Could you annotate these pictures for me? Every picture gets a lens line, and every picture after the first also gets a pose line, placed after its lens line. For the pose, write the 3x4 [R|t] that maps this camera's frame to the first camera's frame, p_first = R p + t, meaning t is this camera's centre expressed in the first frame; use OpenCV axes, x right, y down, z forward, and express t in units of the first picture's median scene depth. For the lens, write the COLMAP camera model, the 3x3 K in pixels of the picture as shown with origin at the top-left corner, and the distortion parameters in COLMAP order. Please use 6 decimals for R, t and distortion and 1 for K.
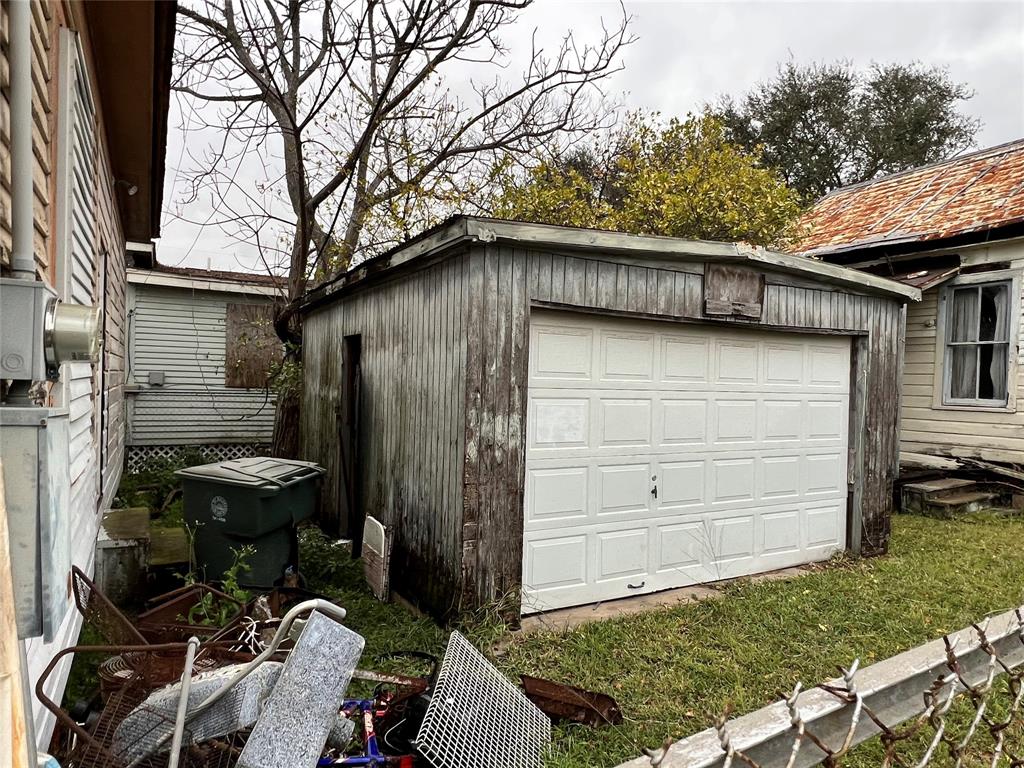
lens RADIAL K [[649.9, 0, 512.1], [0, 649.9, 386.4], [0, 0, 1]] dist [-0.002121, -0.001006]
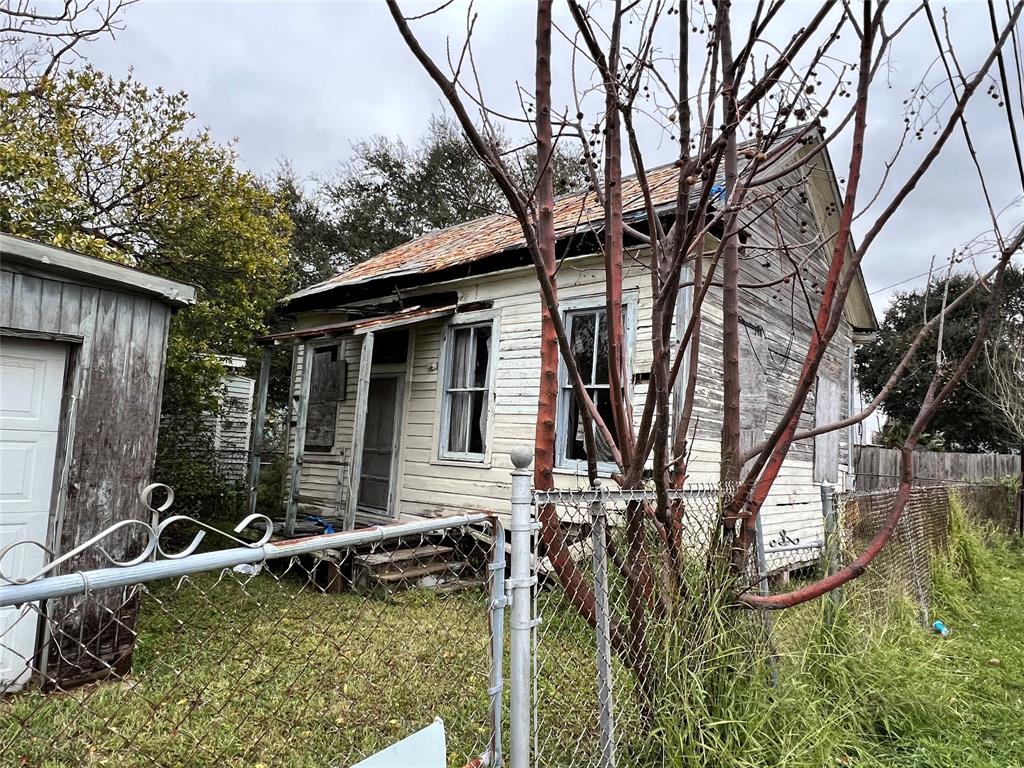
lens RADIAL K [[649.9, 0, 512.1], [0, 649.9, 385.0], [0, 0, 1]] dist [-0.002121, -0.001006]
pose [[0.938873, 0.052699, 0.340207, 0.476276], [-0.020568, 0.995035, -0.097374, 0.012588], [-0.343650, 0.084424, 0.935295, 0.146955]]
